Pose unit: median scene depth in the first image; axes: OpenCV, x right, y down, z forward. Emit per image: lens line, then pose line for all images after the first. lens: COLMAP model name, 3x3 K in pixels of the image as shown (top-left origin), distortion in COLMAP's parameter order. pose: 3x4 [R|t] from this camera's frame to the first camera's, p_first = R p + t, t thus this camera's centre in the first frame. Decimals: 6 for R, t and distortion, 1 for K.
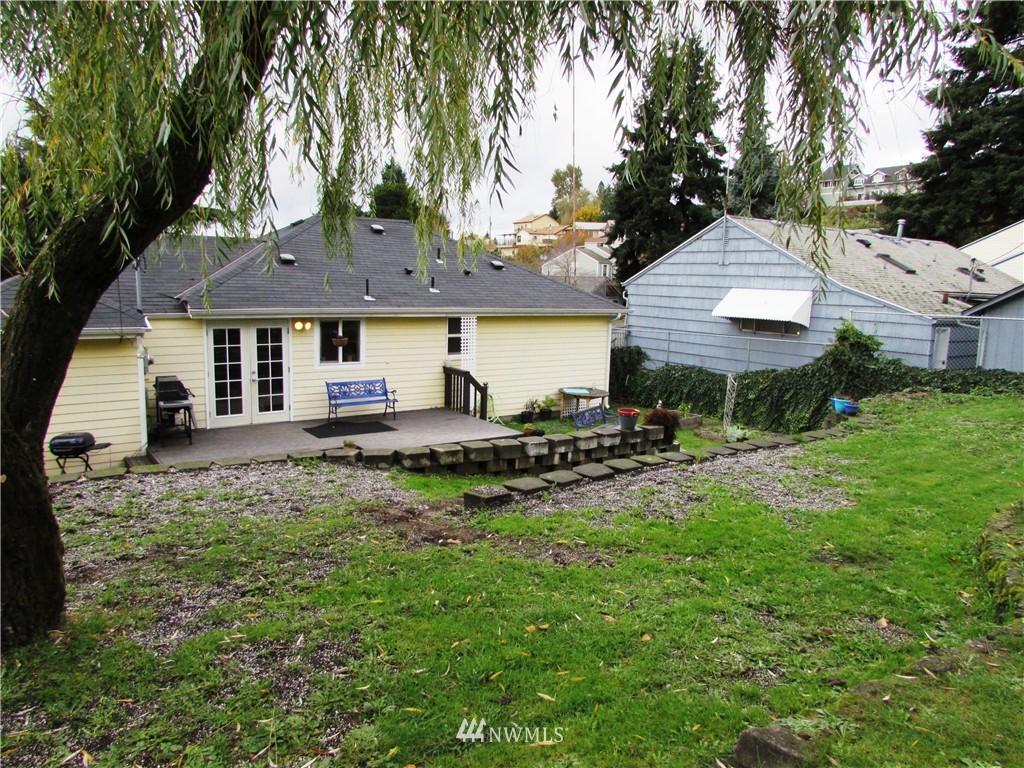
lens RADIAL K [[723.9, 0, 516.0], [0, 723.9, 383.7], [0, 0, 1]] dist [-0.034938, 0.018615]
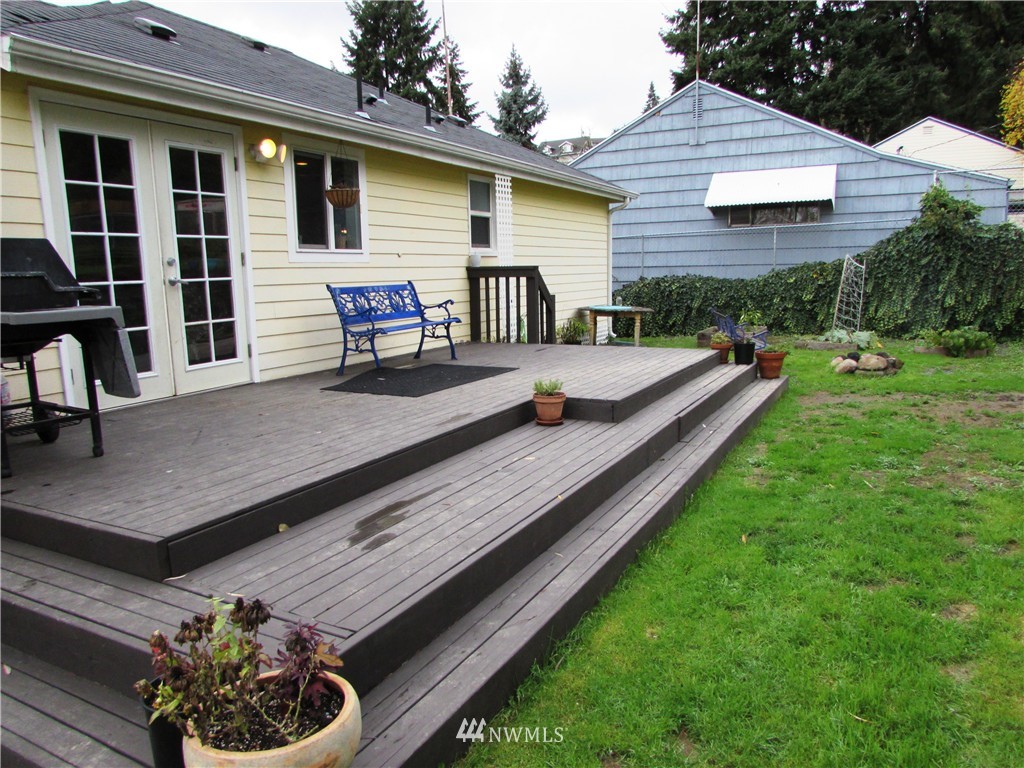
lens RADIAL K [[717.1, 0, 512.0], [0, 717.1, 384.0], [0, 0, 1]] dist [-0.012762, -0.002788]
pose [[0.897640, -0.115968, 0.425199, -0.354168], [0.106533, 0.993245, 0.045993, 0.049225], [-0.427660, 0.004012, 0.903931, 0.548305]]
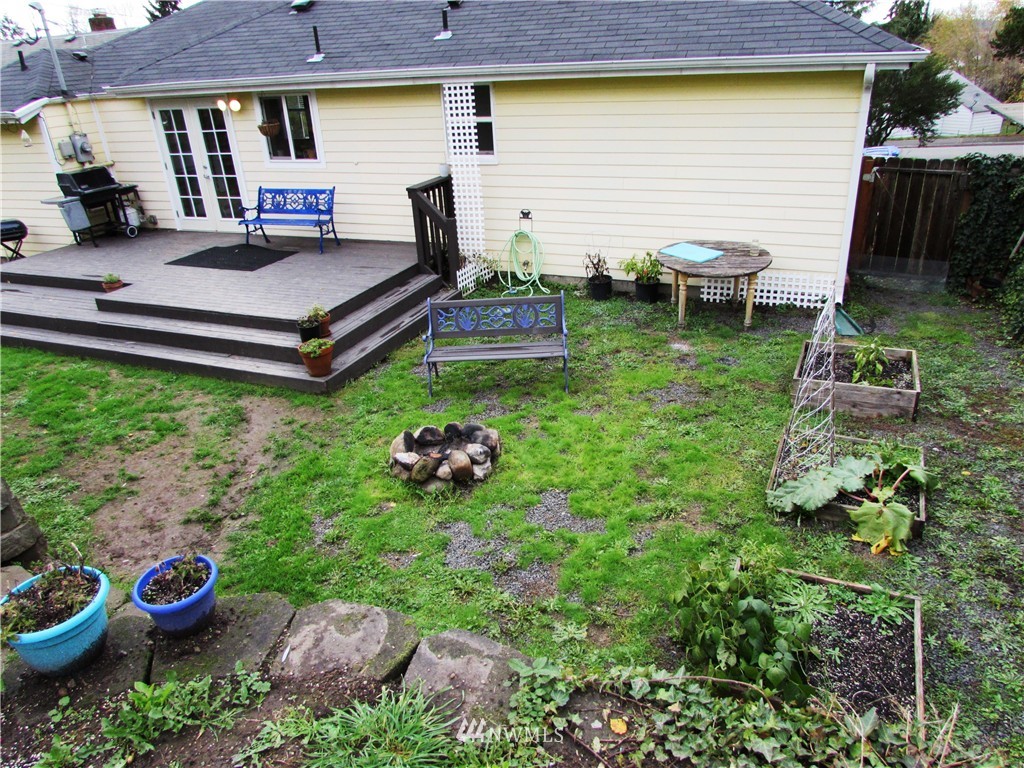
lens RADIAL K [[723.9, 0, 516.0], [0, 723.9, 383.7], [0, 0, 1]] dist [-0.034938, 0.018615]
pose [[0.511633, 0.311647, -0.800692, 0.509595], [-0.056174, 0.942039, 0.330768, -0.069287], [0.857366, -0.124254, 0.499484, 0.829025]]
